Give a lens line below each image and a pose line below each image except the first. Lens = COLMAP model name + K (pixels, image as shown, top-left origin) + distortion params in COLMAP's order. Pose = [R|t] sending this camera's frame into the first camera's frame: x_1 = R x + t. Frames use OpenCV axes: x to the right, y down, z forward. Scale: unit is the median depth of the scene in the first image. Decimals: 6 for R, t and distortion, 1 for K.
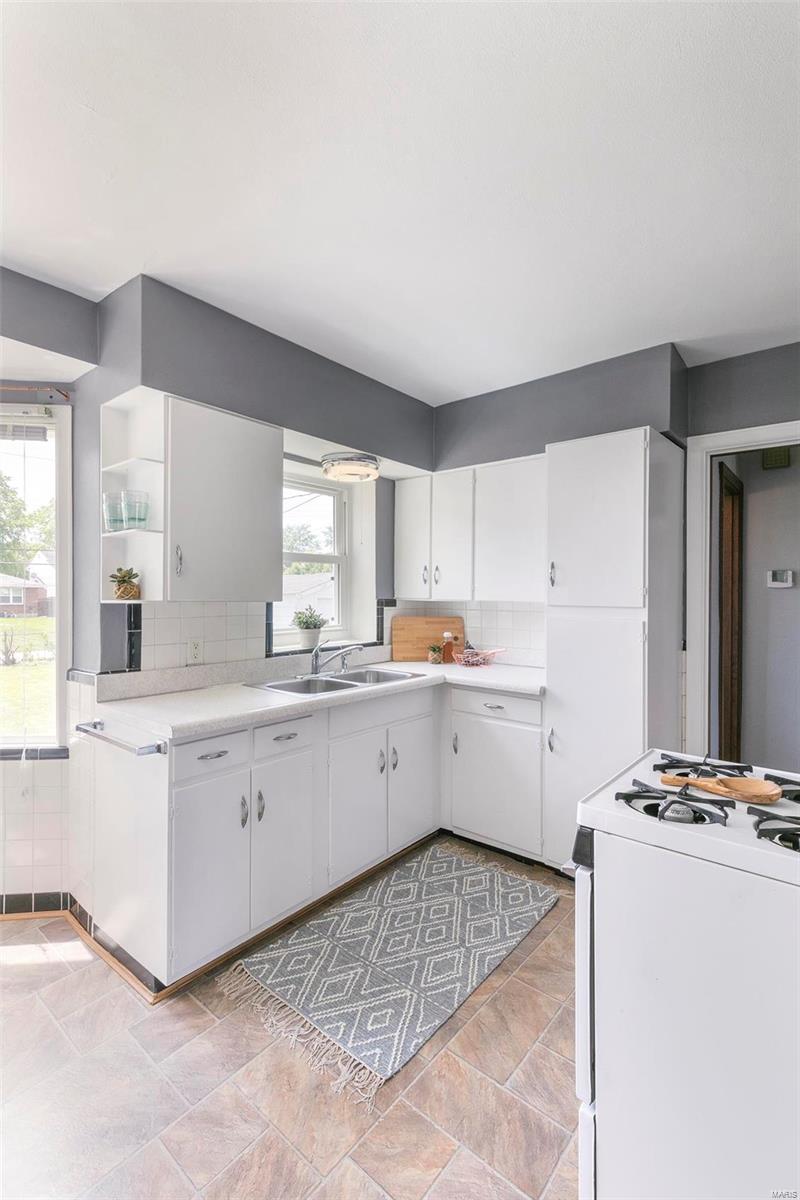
lens RADIAL K [[547.8, 0, 400.0], [0, 547.8, 600.0], [0, 0, 1]] dist [0.006181, 0.000336]
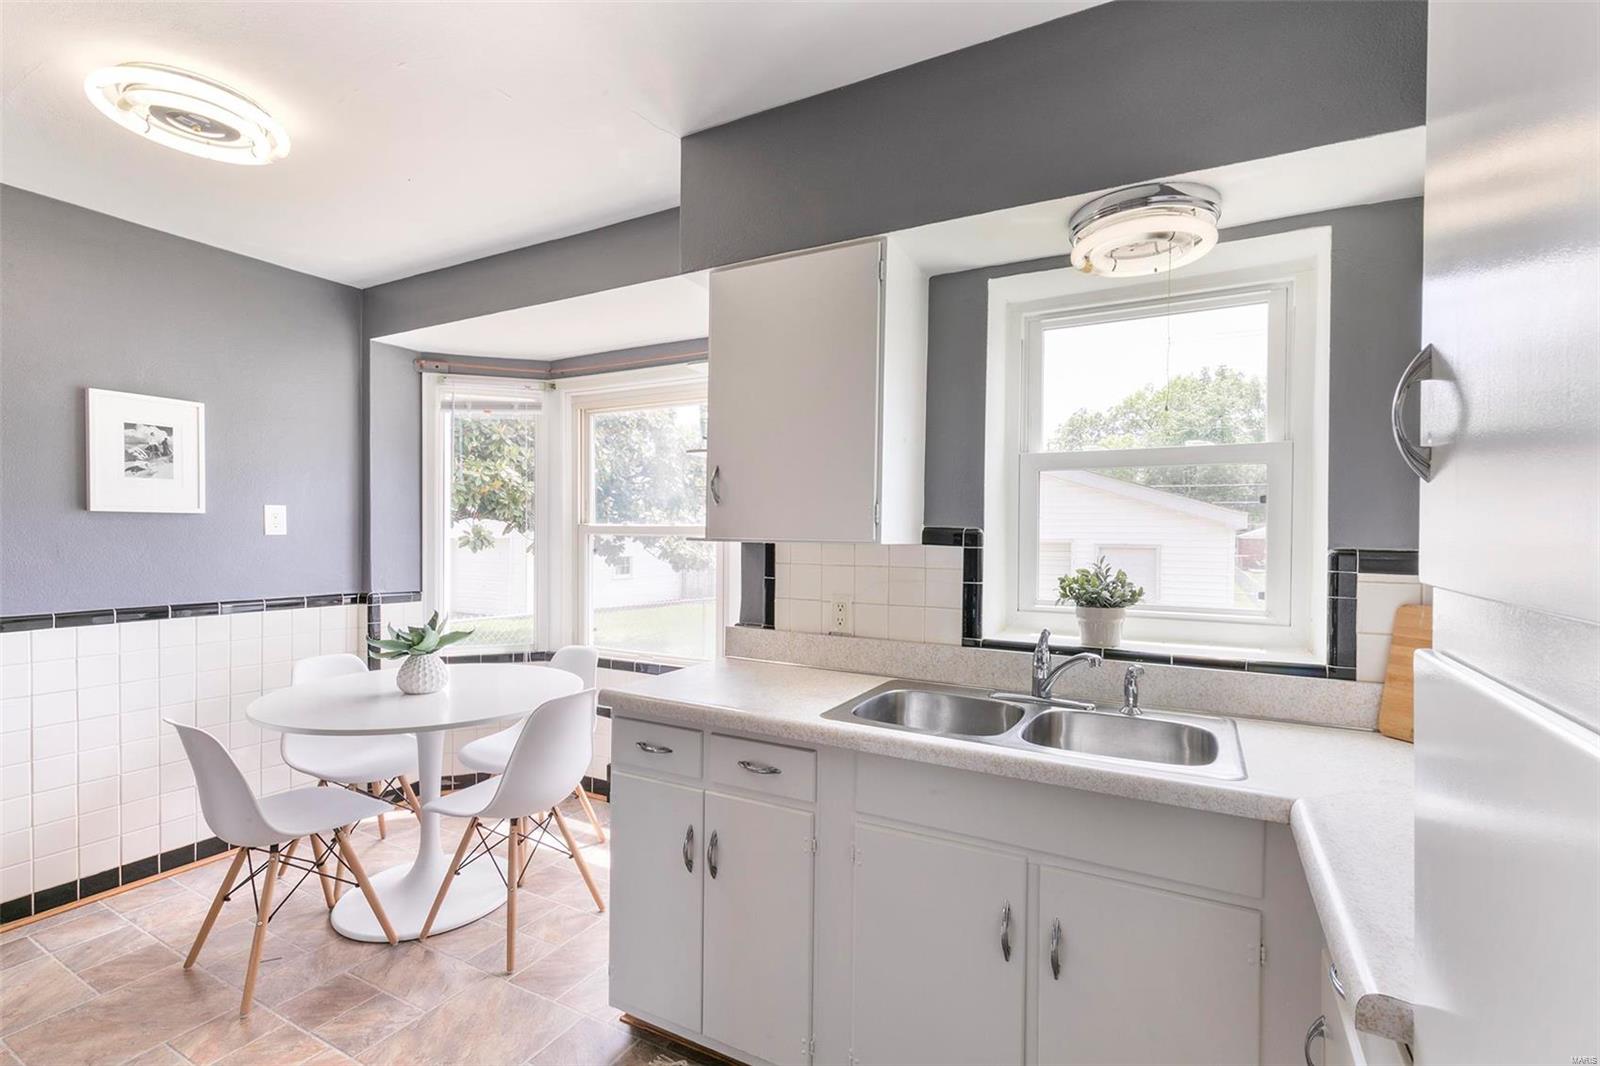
lens RADIAL K [[717.6, 0, 811.2], [0, 717.6, 543.6], [0, 0, 1]] dist [0.007894, -0.000926]
pose [[0.190085, 0.010361, -0.981713, 0.494895], [-0.021955, 0.999739, 0.006300, -0.000567], [0.981522, 0.020356, 0.190263, 0.784389]]
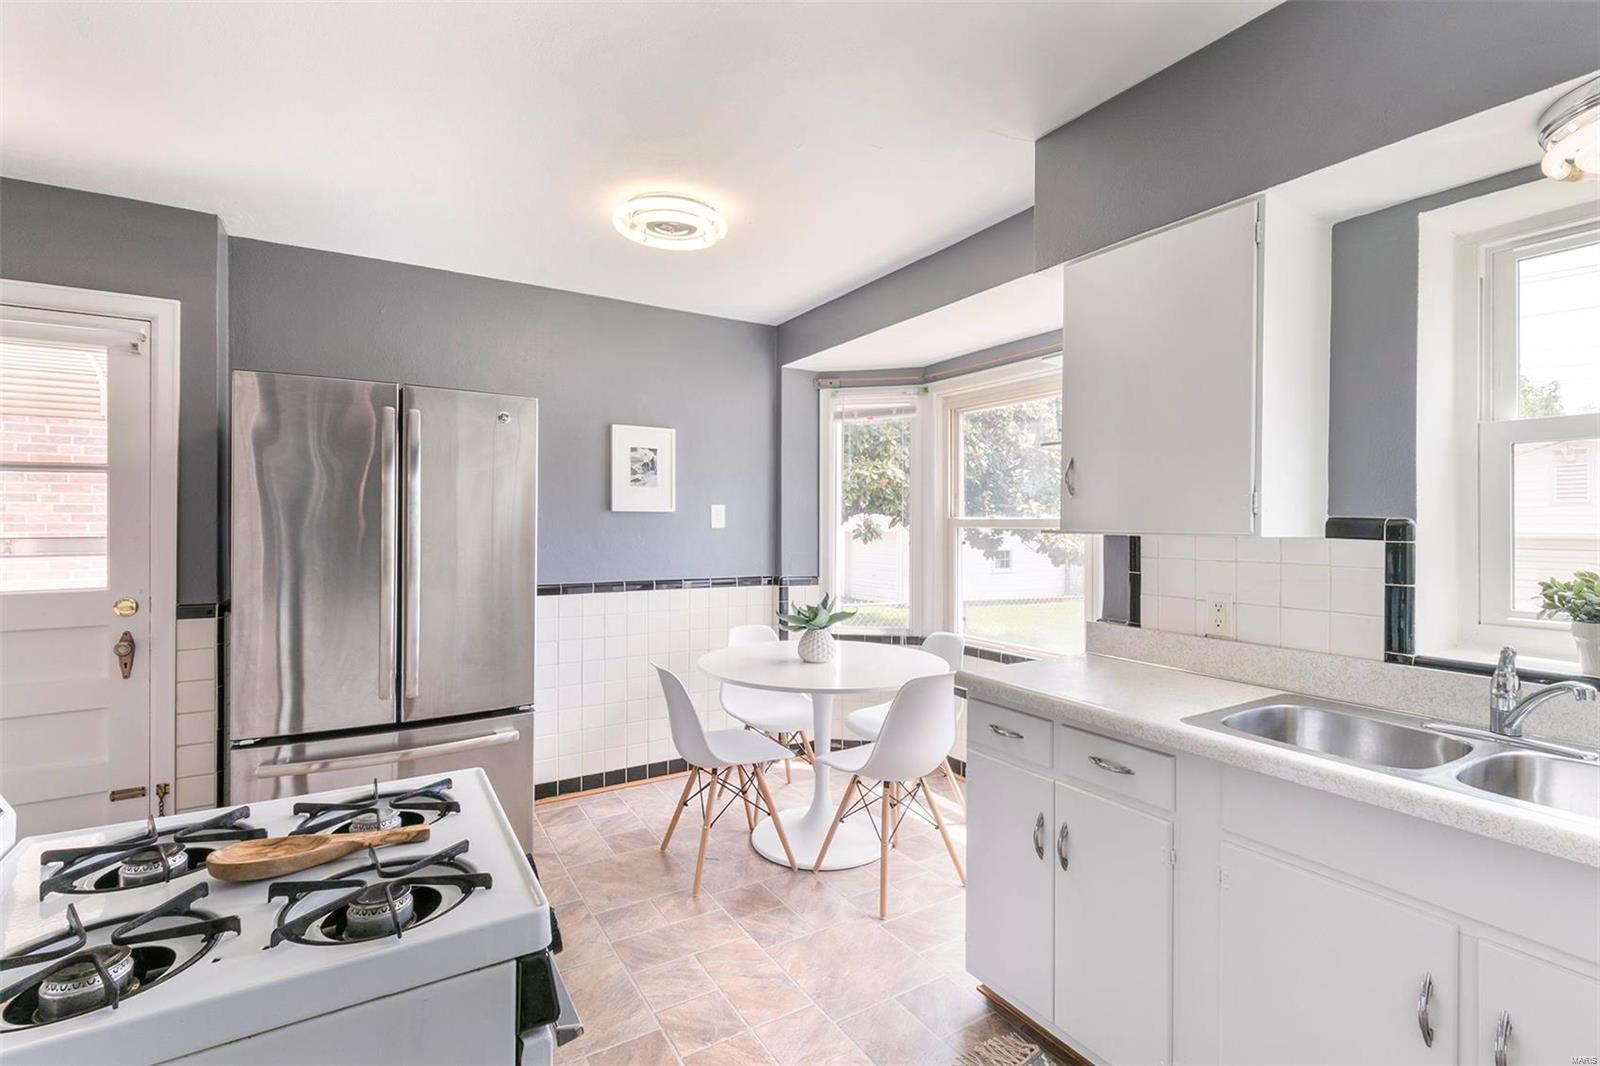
lens RADIAL K [[725.7, 0, 812.3], [0, 725.7, 527.7], [0, 0, 1]] dist [0.009053, -0.000080]
pose [[-0.317460, -0.002280, -0.948269, 0.545059], [-0.020861, 0.999772, 0.004580, -0.000009], [0.948042, 0.021236, -0.317435, 0.816487]]
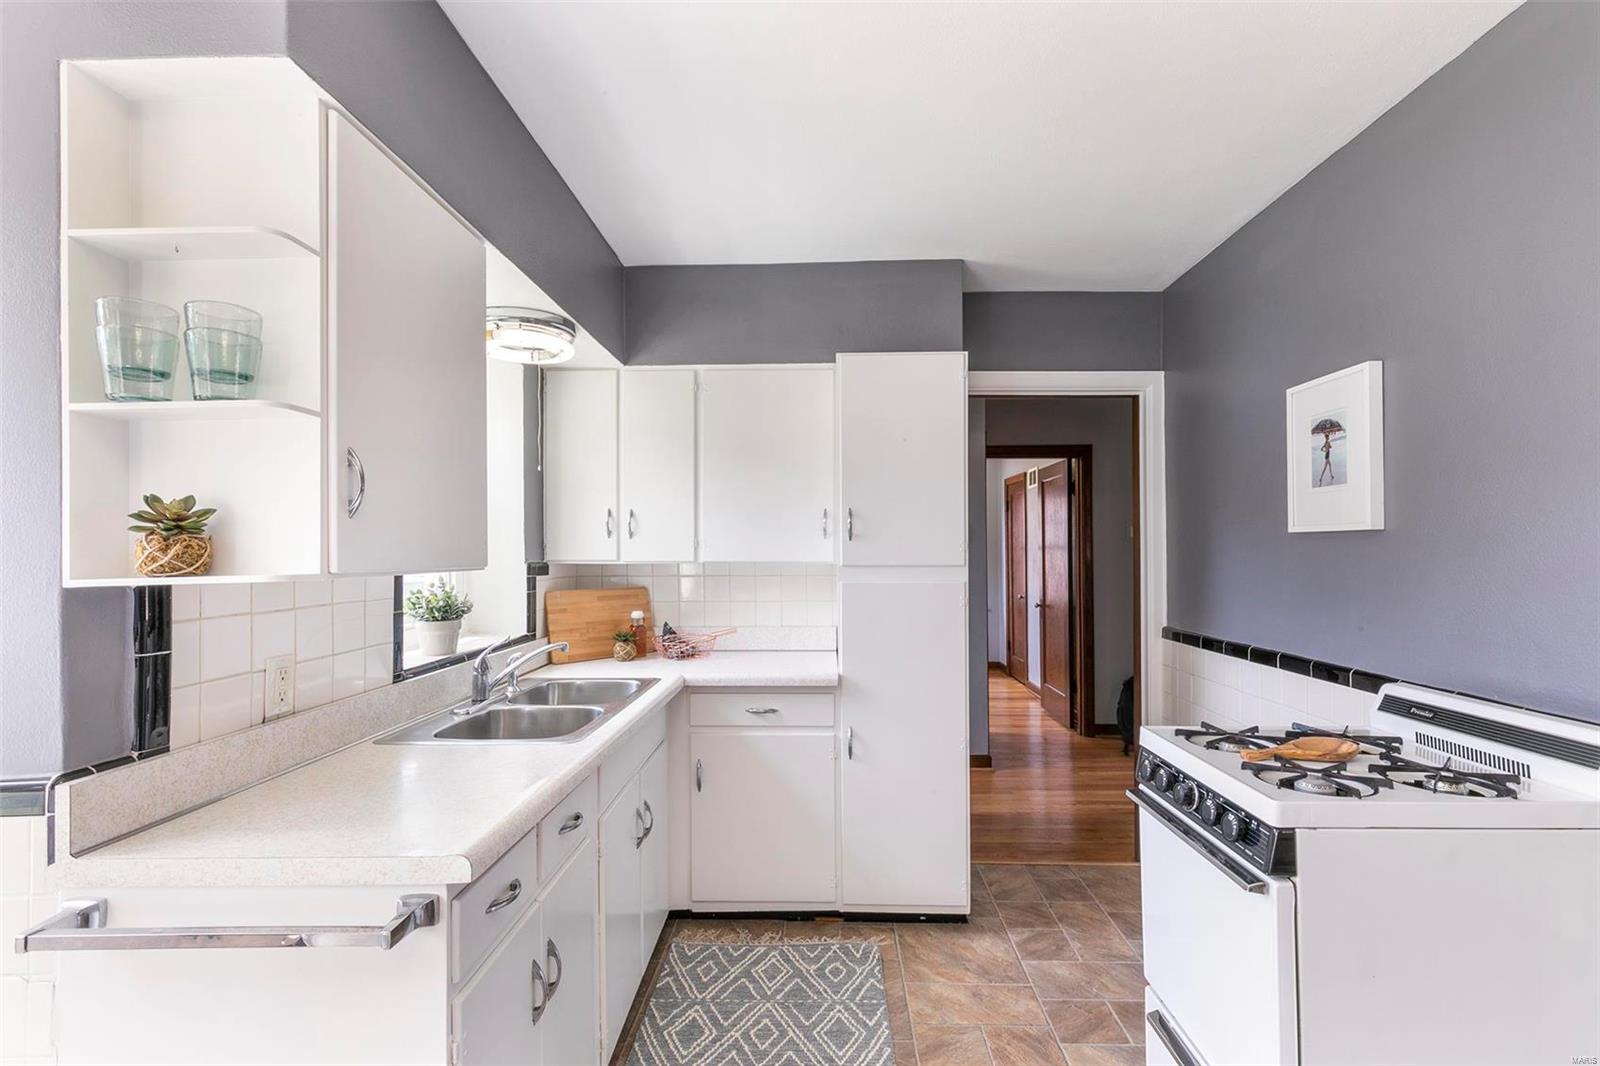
lens RADIAL K [[719.5, 0, 808.1], [0, 719.5, 549.8], [0, 0, 1]] dist [0.002034, -0.000372]
pose [[0.784541, -0.009812, 0.619999, -0.395286], [0.018523, 0.999799, -0.007616, -0.005968], [-0.619800, 0.017460, 0.784566, 0.264239]]
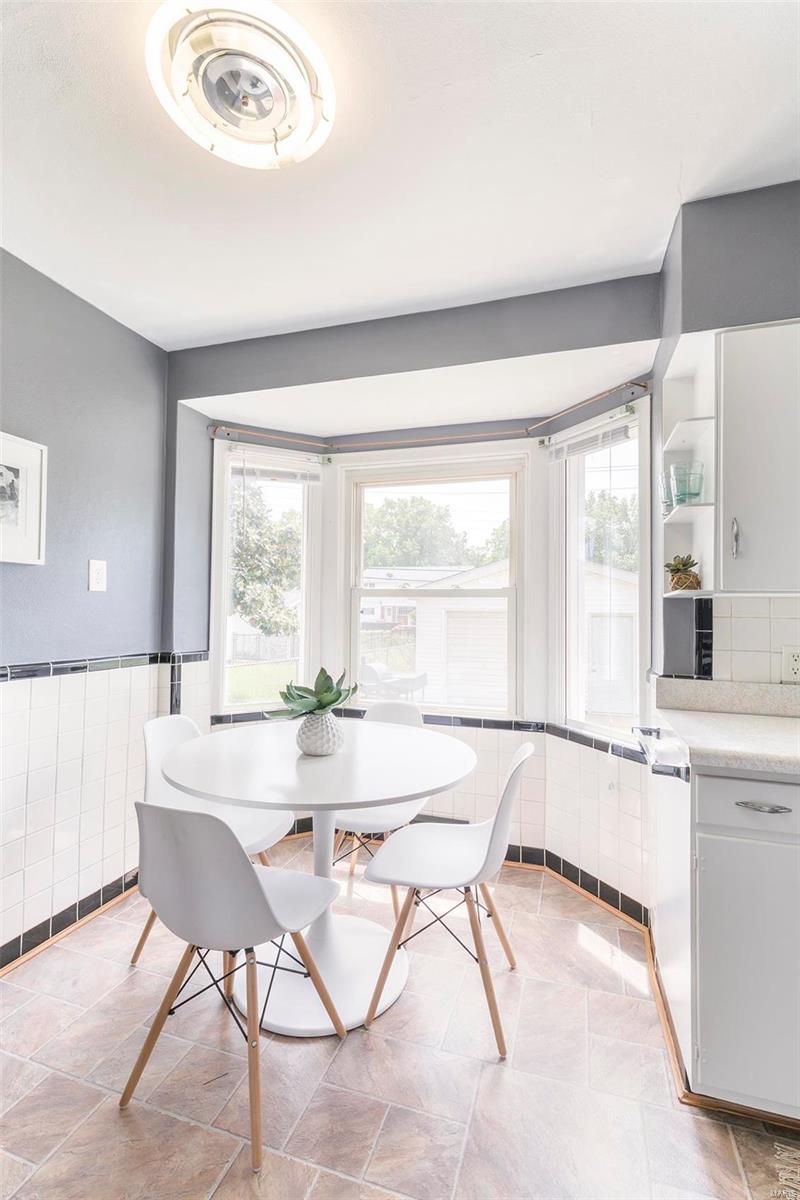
lens RADIAL K [[536.6, 0, 402.2], [0, 536.6, 596.8], [0, 0, 1]] dist [0.001081, 0.000078]
pose [[0.372732, -0.021968, -0.927679, 0.096769], [-0.024863, 0.999124, -0.033649, 0.039298], [0.927606, 0.035607, 0.371860, 0.241123]]
